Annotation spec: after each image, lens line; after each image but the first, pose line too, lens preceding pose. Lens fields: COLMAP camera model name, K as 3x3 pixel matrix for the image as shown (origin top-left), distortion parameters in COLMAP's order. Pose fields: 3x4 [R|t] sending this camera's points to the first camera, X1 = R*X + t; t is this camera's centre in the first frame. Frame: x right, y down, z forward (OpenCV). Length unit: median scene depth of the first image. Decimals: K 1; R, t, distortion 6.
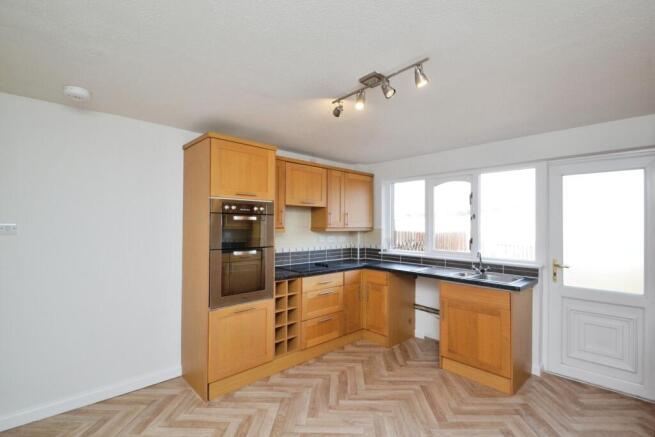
lens RADIAL K [[301.6, 0, 326.8], [0, 301.6, 224.5], [0, 0, 1]] dist [-0.002019, -0.000435]
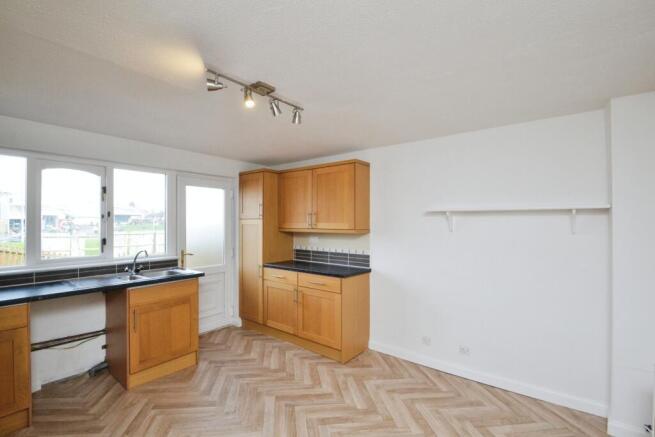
lens RADIAL K [[296.8, 0, 321.8], [0, 296.8, 221.9], [0, 0, 1]] dist [-0.001144, -0.000304]
pose [[-0.153651, -0.006129, 0.988106, -0.858962], [-0.004308, 0.999975, 0.005533, -0.021980], [-0.988116, -0.003407, -0.153674, 0.906072]]
